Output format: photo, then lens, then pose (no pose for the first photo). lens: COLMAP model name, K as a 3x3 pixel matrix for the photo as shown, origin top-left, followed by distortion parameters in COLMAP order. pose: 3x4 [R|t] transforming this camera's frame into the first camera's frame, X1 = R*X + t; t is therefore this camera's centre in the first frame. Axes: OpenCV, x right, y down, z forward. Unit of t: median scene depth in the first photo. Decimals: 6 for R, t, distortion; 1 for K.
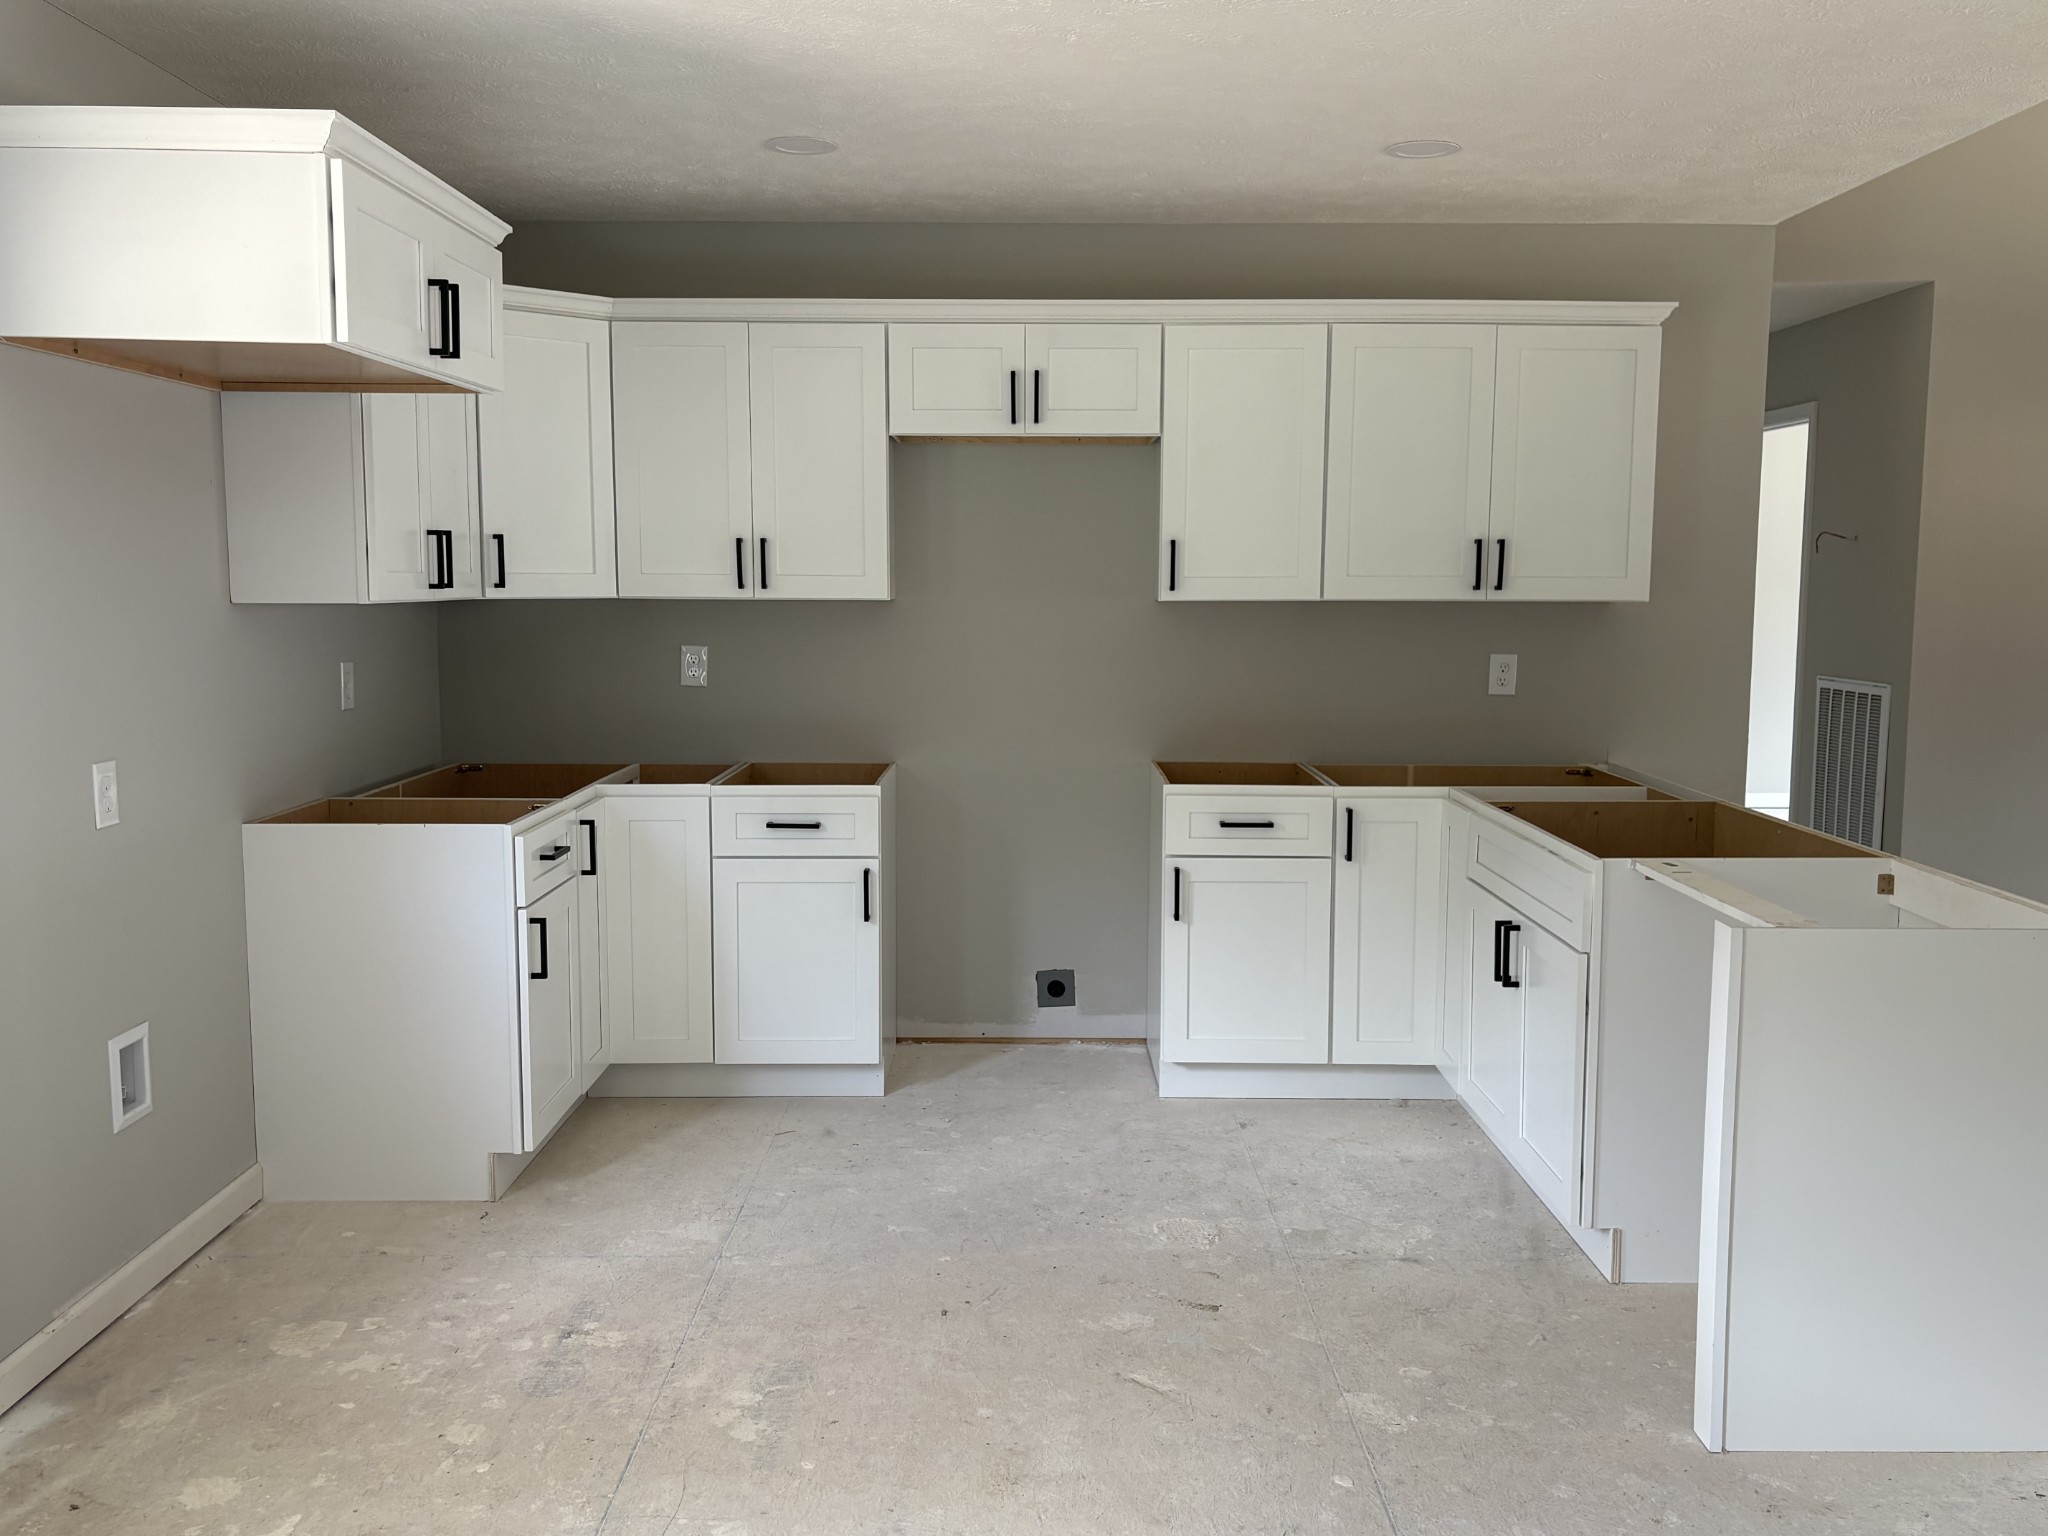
lens RADIAL K [[1766.2, 0, 1039.5], [0, 1766.2, 765.4], [0, 0, 1]] dist [0.021176, -0.016159]
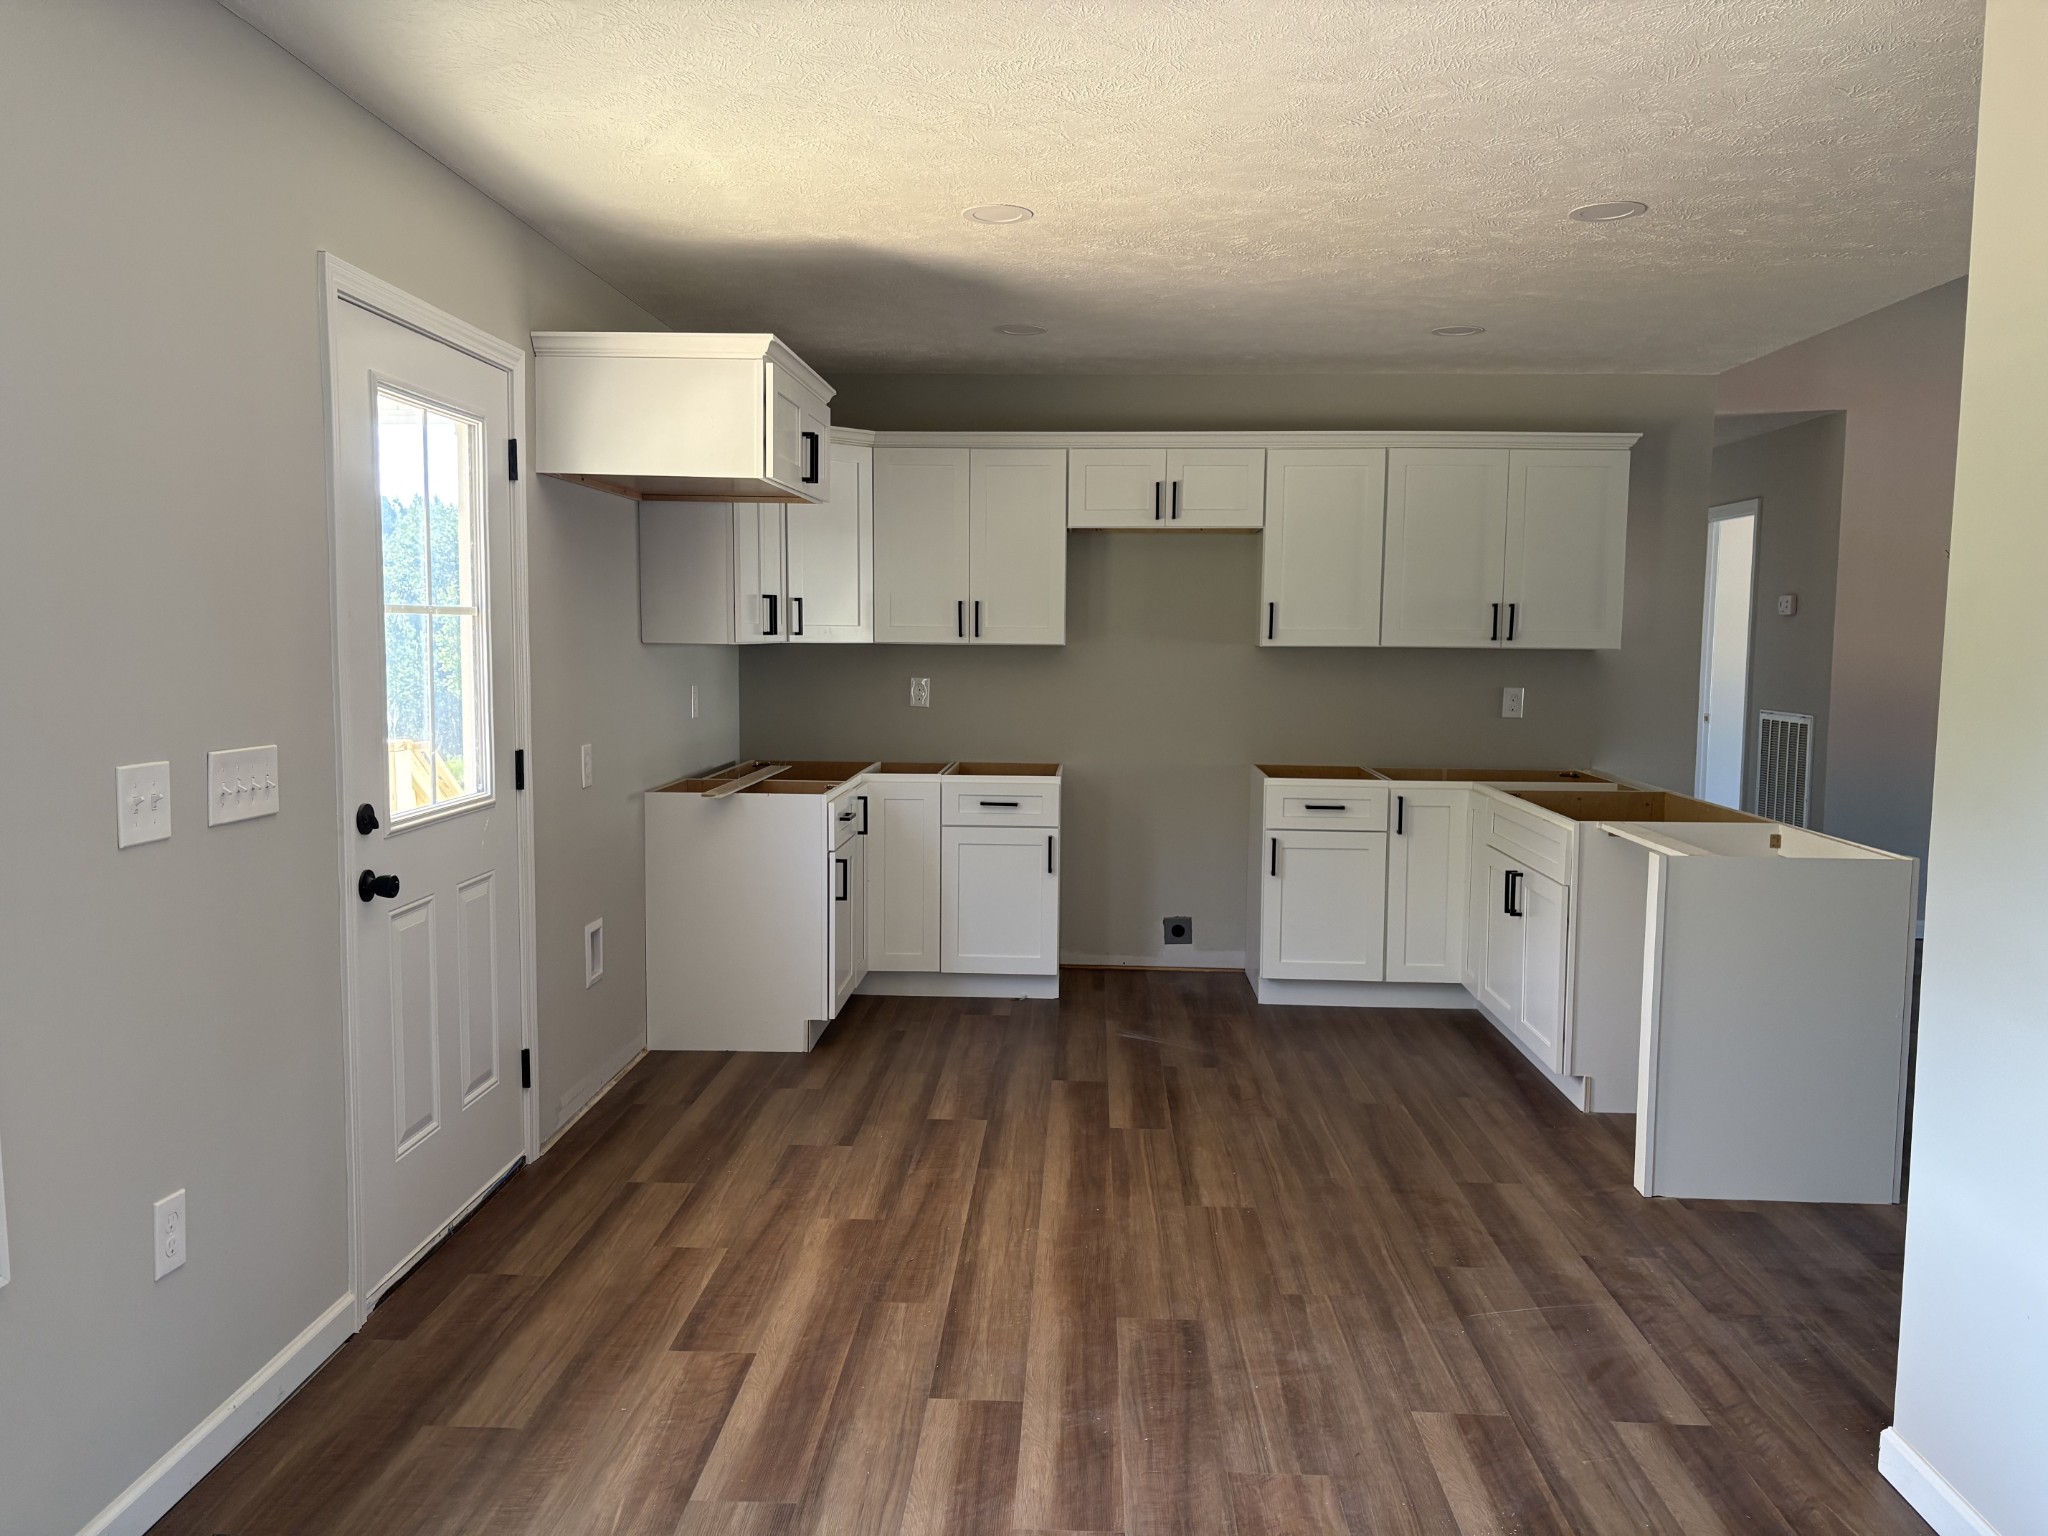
lens RADIAL K [[1561.2, 0, 1011.8], [0, 1561.2, 774.6], [0, 0, 1]] dist [-0.000864, 0.015716]
pose [[0.998351, 0.010807, -0.056383, -0.059667], [-0.011718, 0.999806, -0.015856, 0.030018], [0.056200, 0.016490, 0.998283, -0.240953]]
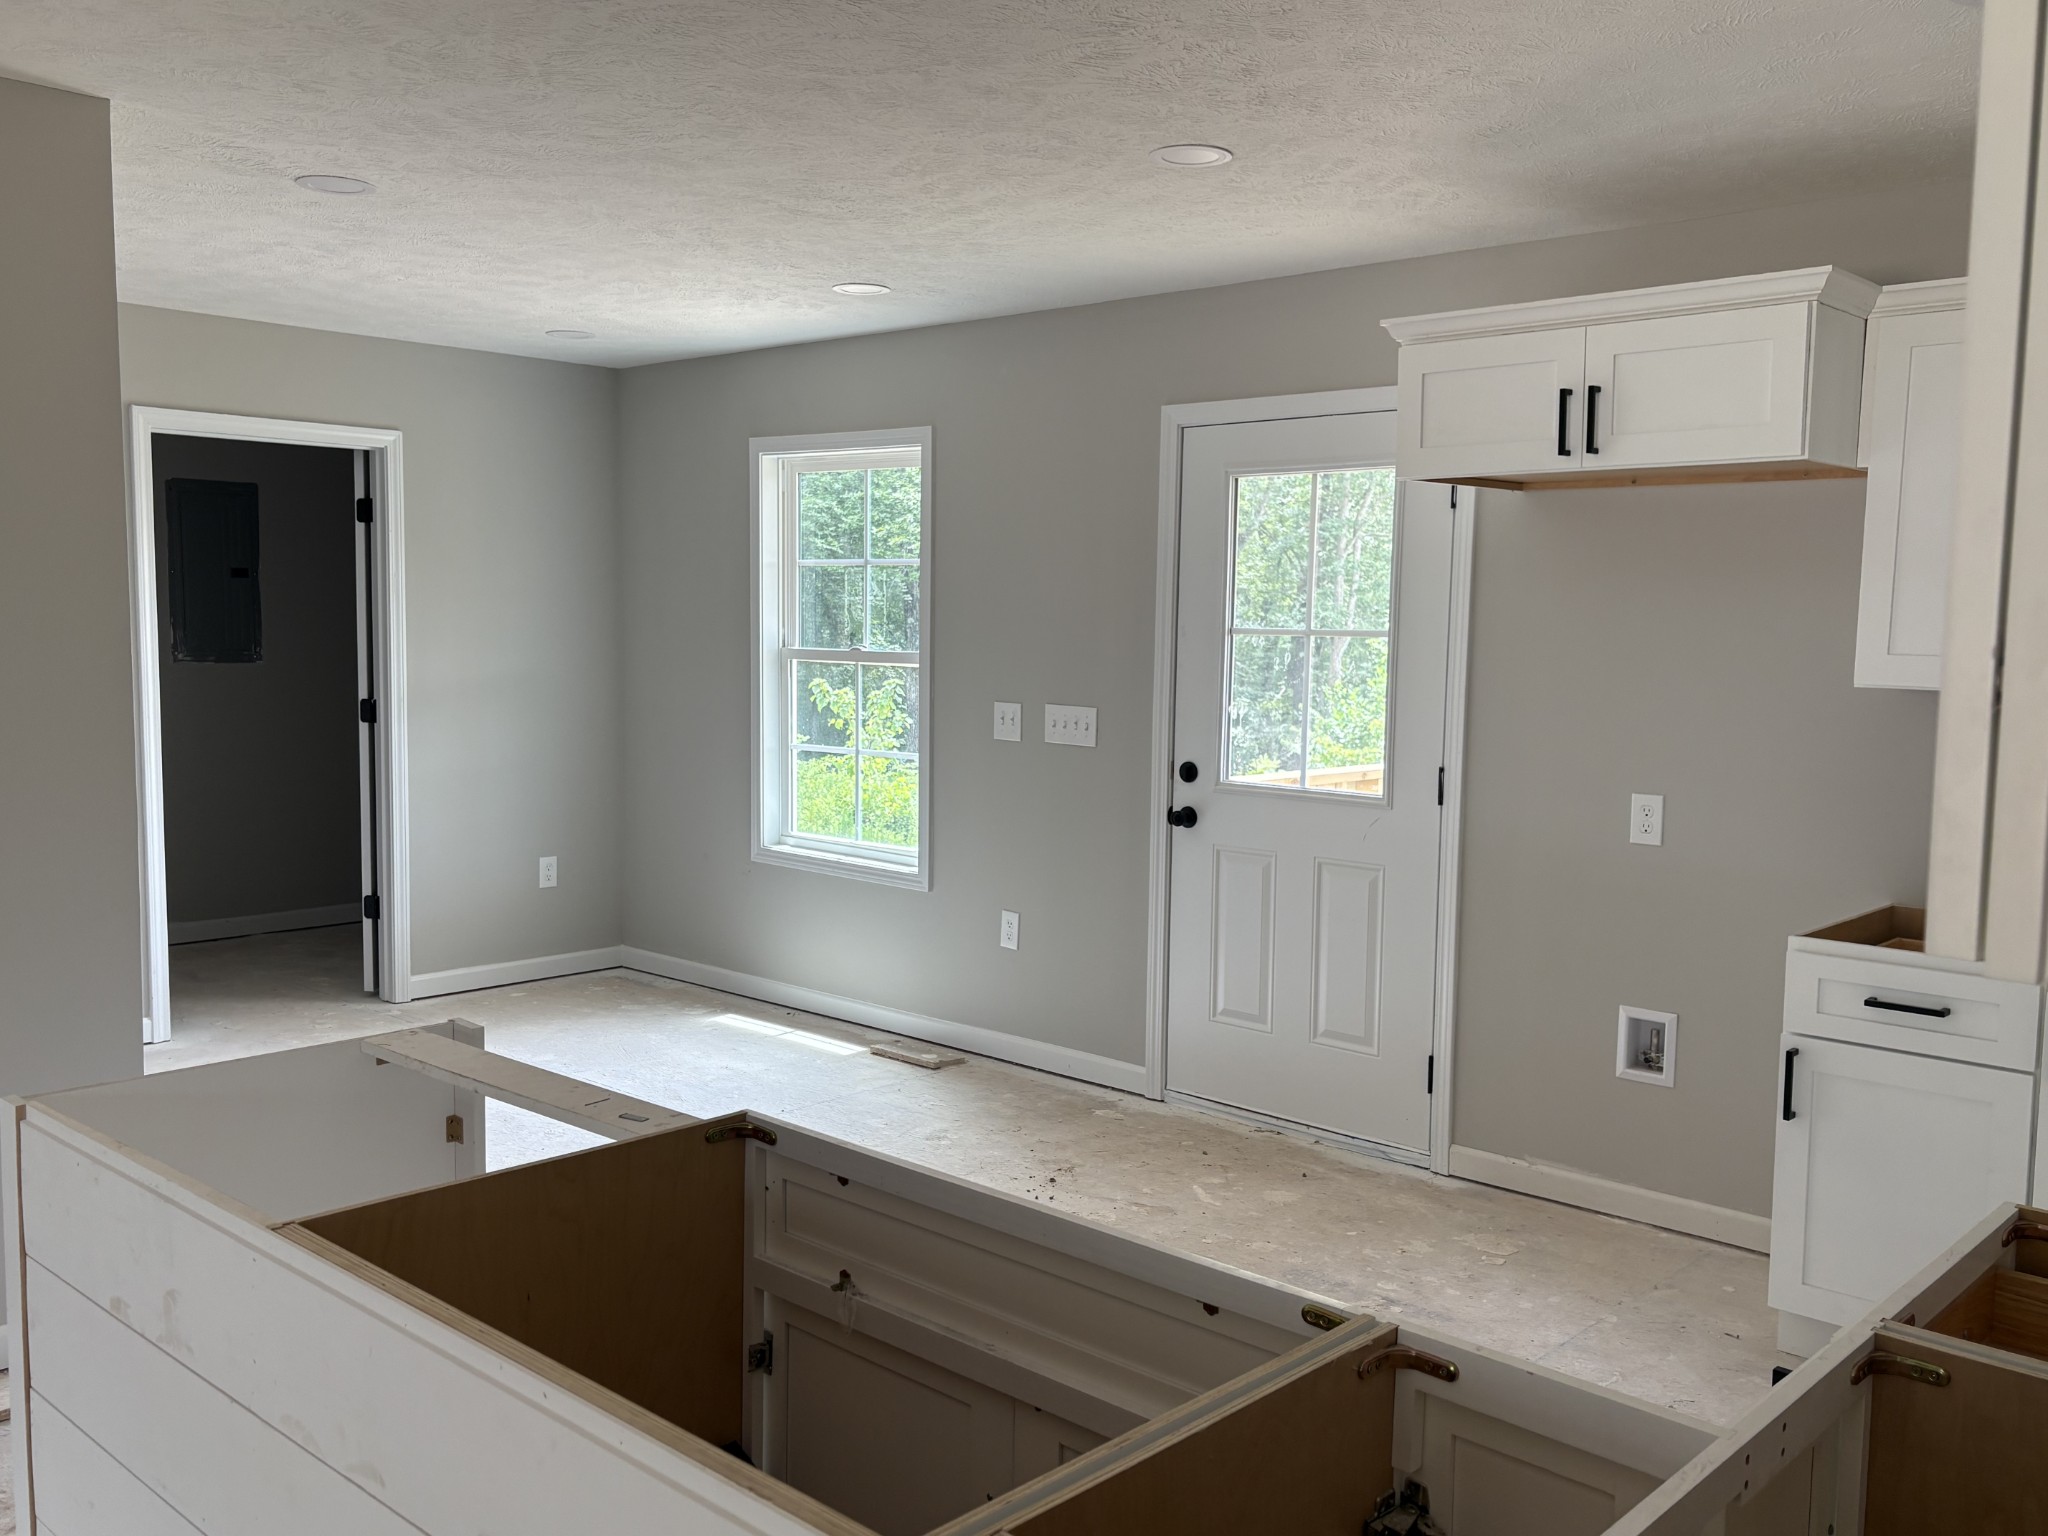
lens RADIAL K [[1766.2, 0, 1023.3], [0, 1766.2, 755.5], [0, 0, 1]] dist [0.021176, -0.016159]
pose [[-0.680847, 0.052762, -0.730523, 0.647448], [-0.092351, 0.983257, 0.157087, -0.172946], [0.726580, 0.174417, -0.664575, 1.347538]]
